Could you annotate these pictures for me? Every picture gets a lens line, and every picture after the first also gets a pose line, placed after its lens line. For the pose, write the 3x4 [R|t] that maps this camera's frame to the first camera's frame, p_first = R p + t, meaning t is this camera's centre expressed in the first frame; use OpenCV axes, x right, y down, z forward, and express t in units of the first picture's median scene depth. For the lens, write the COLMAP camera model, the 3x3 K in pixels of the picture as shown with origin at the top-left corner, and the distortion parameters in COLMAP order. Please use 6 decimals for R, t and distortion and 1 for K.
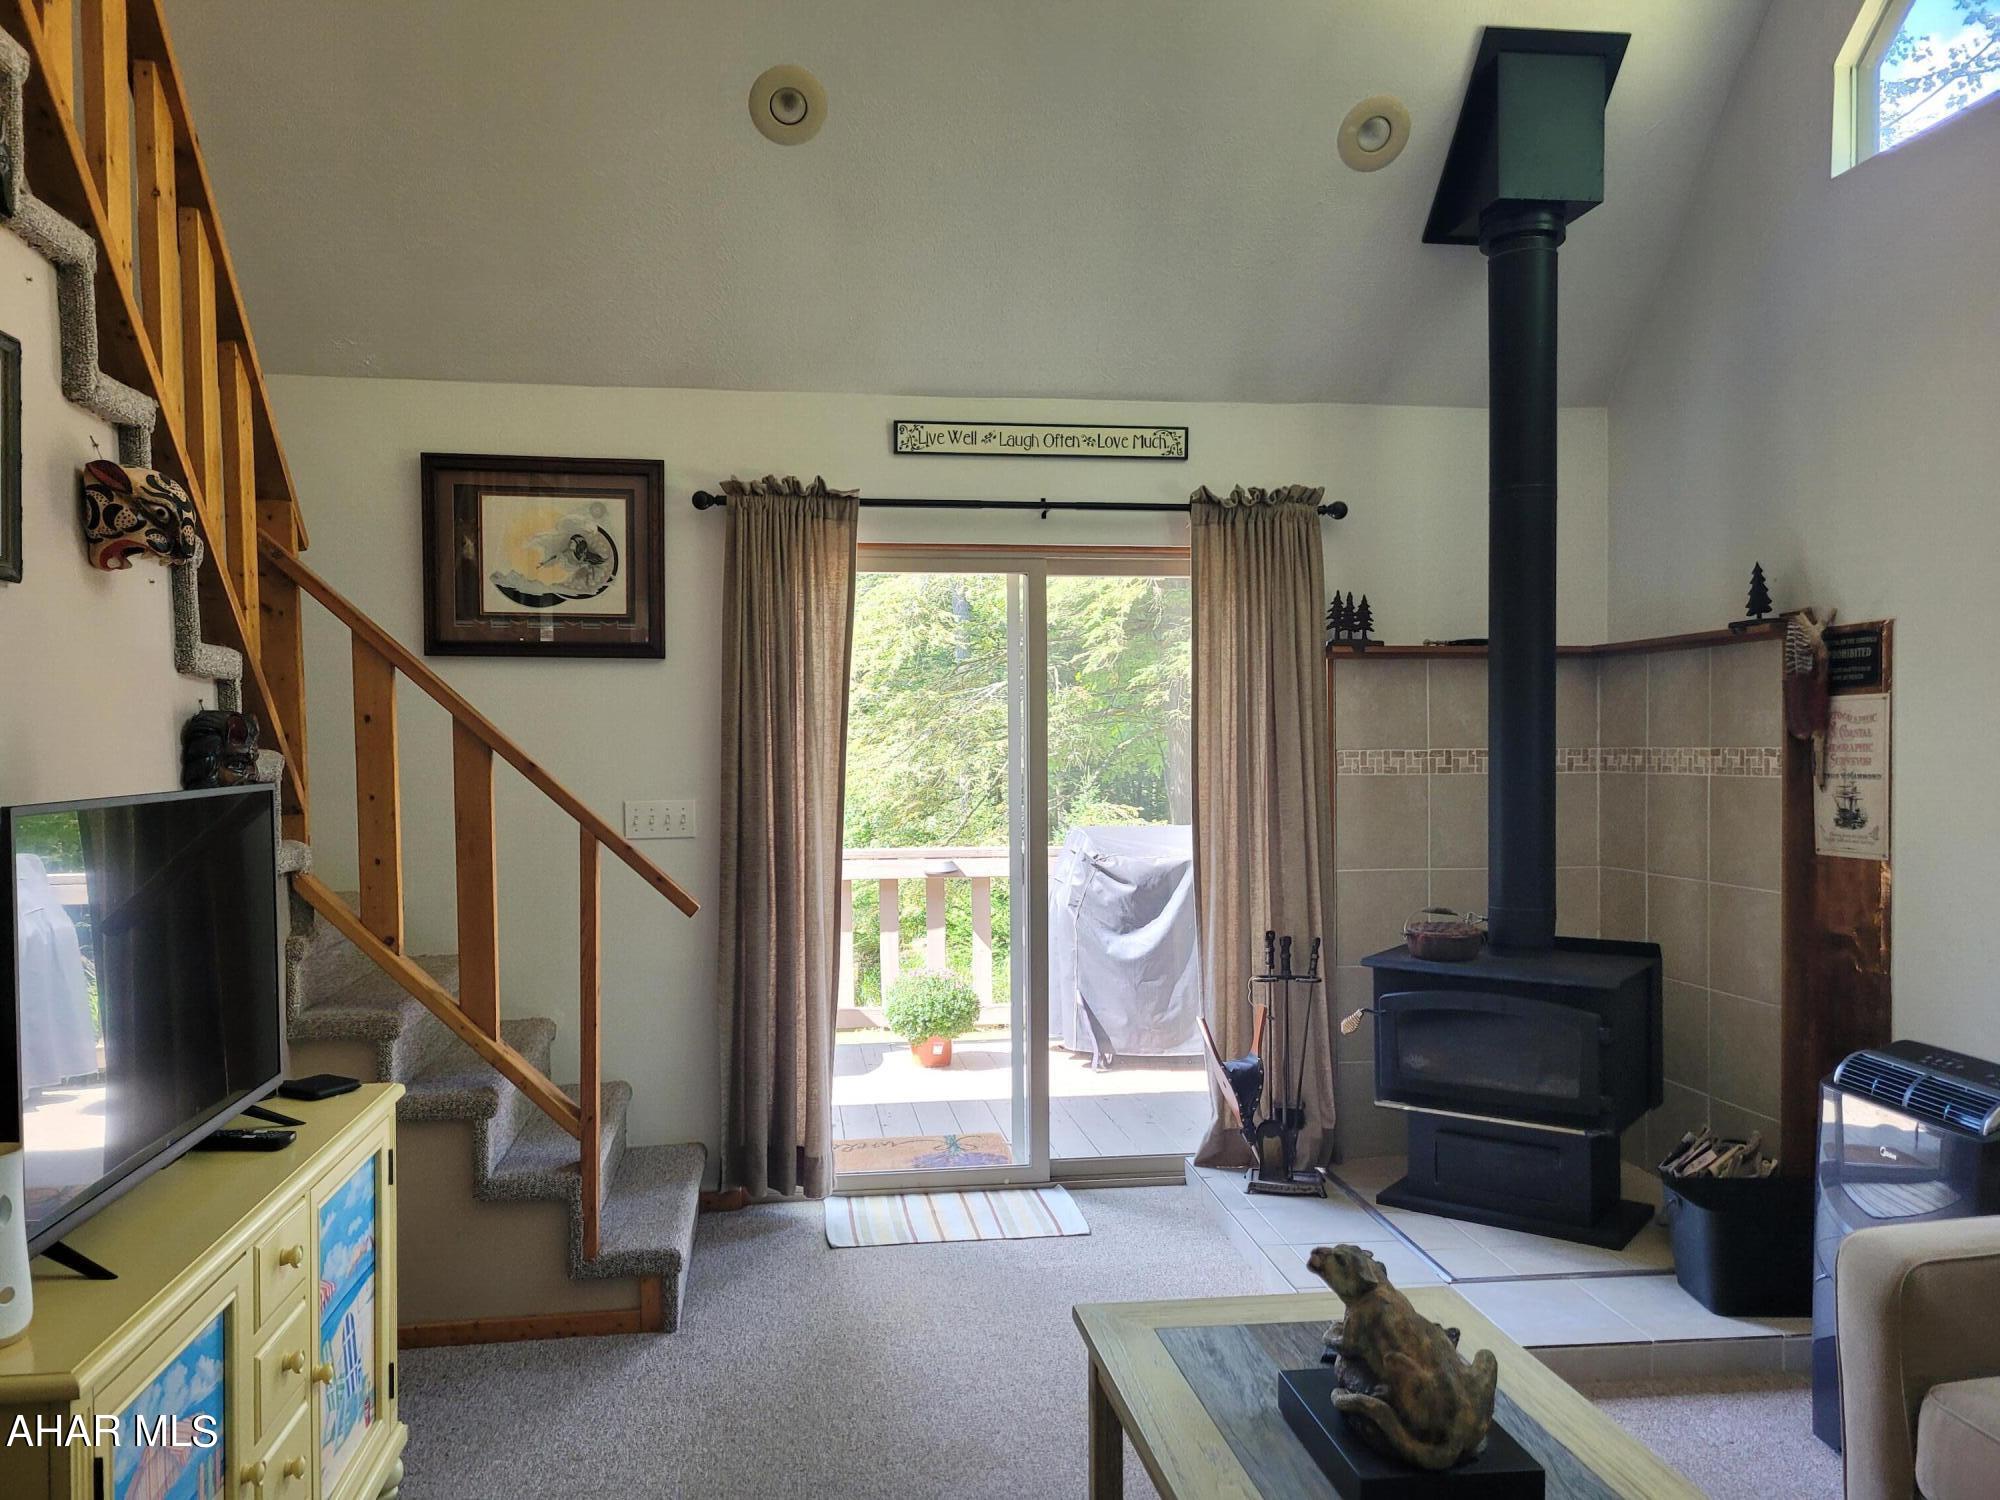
lens RADIAL K [[1504.3, 0, 971.8], [0, 1504.3, 771.0], [0, 0, 1]] dist [0.064934, -0.050879]
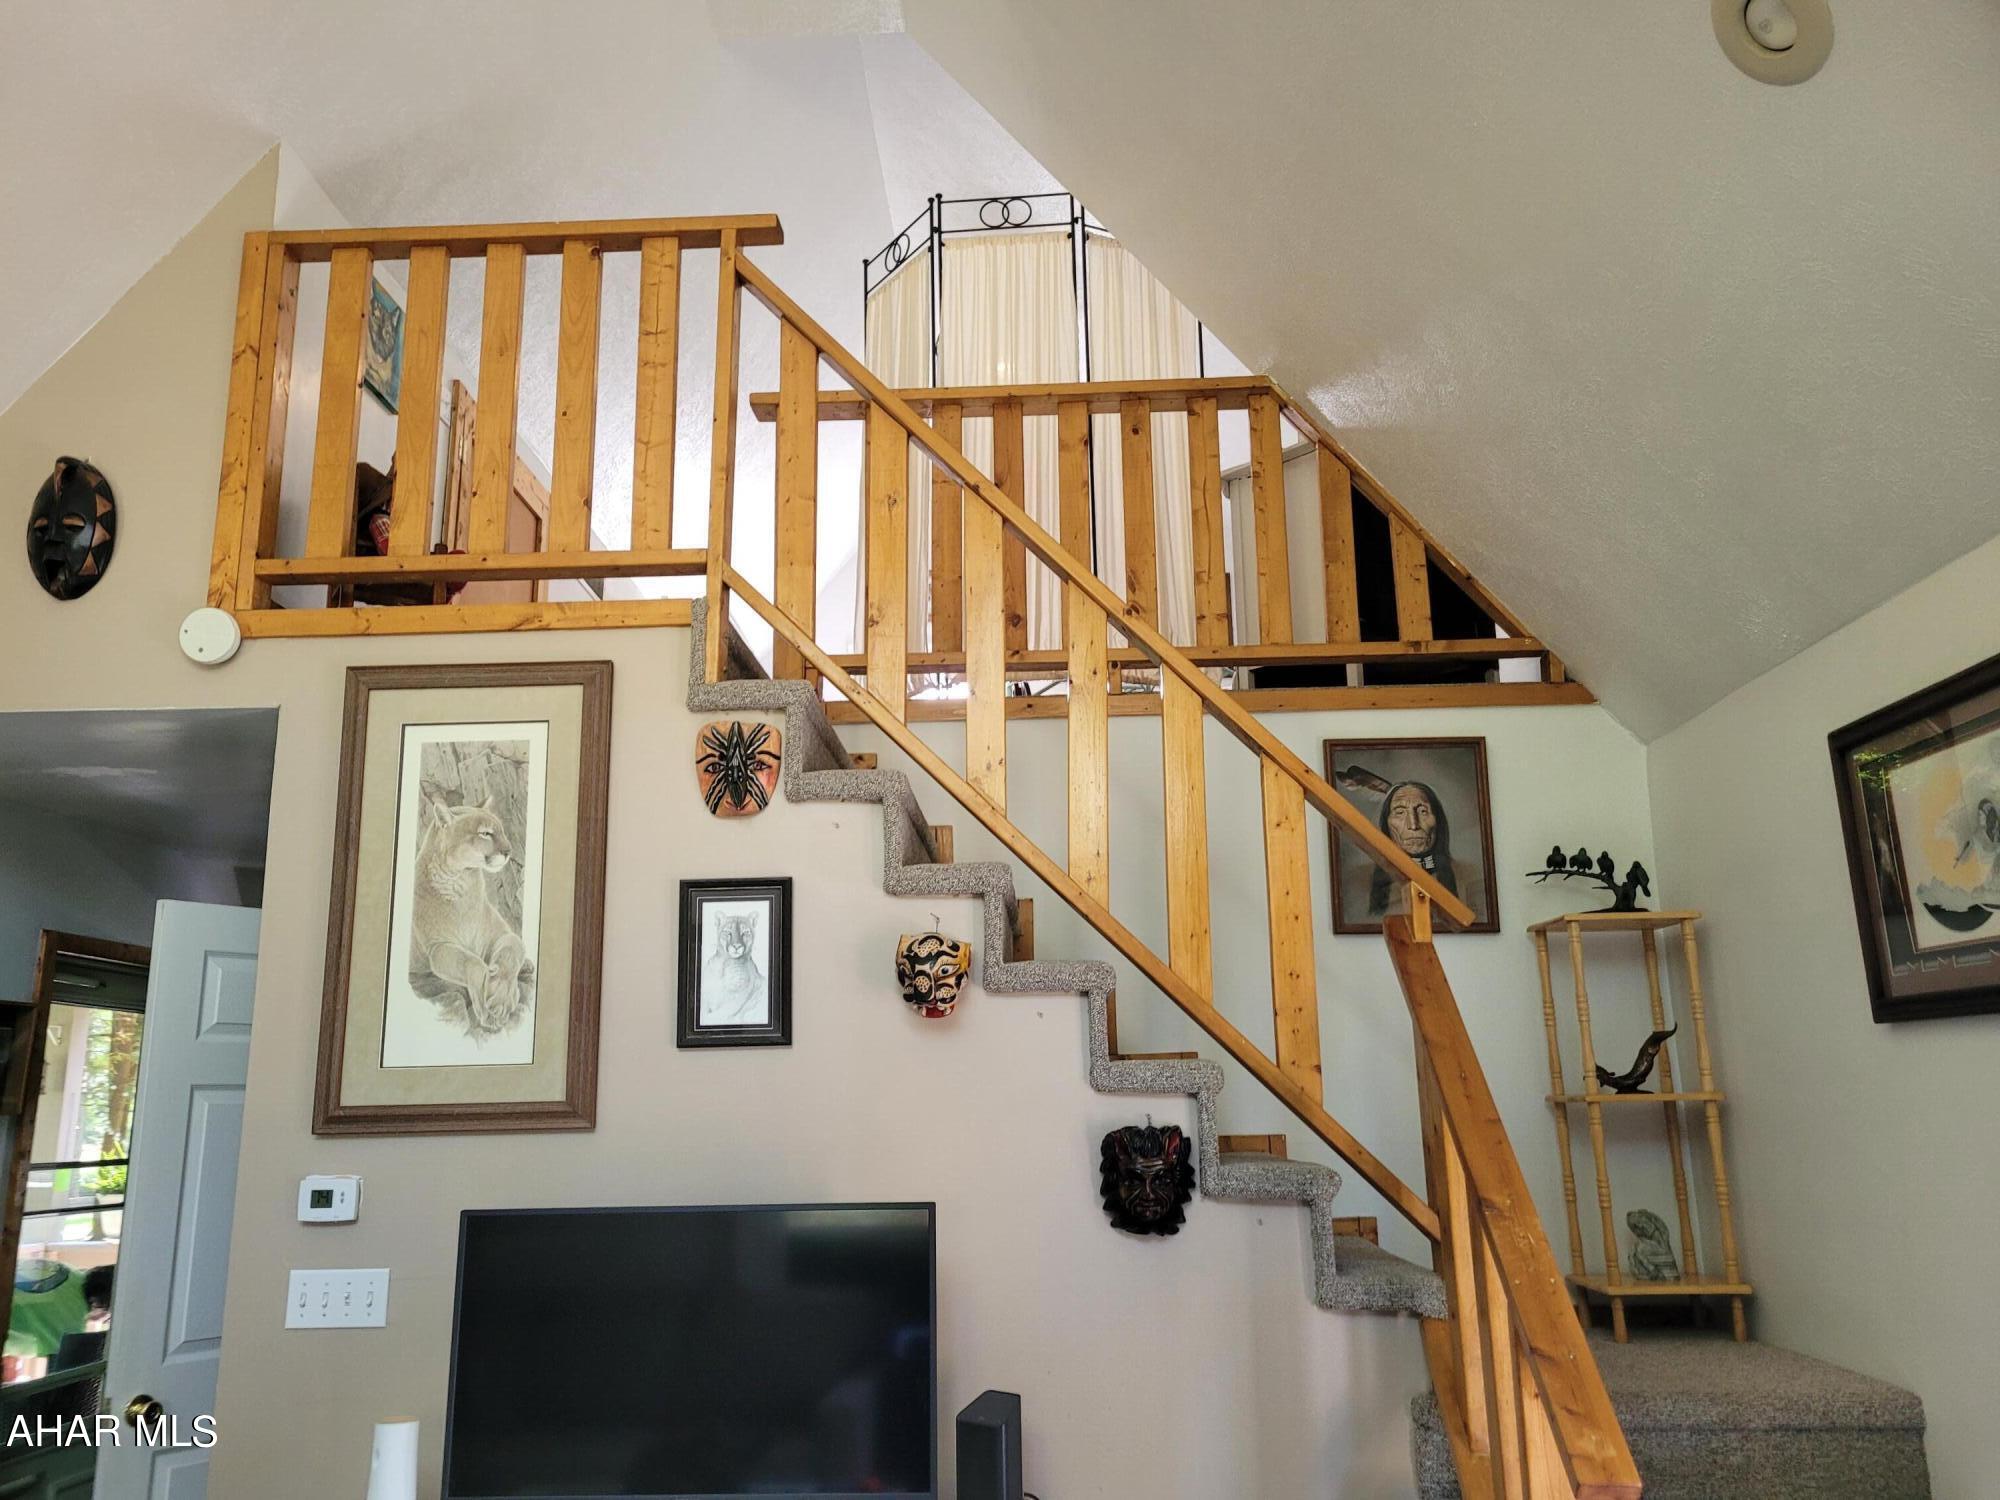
lens RADIAL K [[1535.3, 0, 1001.2], [0, 1535.3, 752.0], [0, 0, 1]] dist [0.057569, -0.042954]
pose [[-0.168875, -0.210190, -0.962965, 0.403635], [-0.005926, 0.977196, -0.212257, -0.042643], [0.985620, -0.030139, -0.166269, 0.725338]]
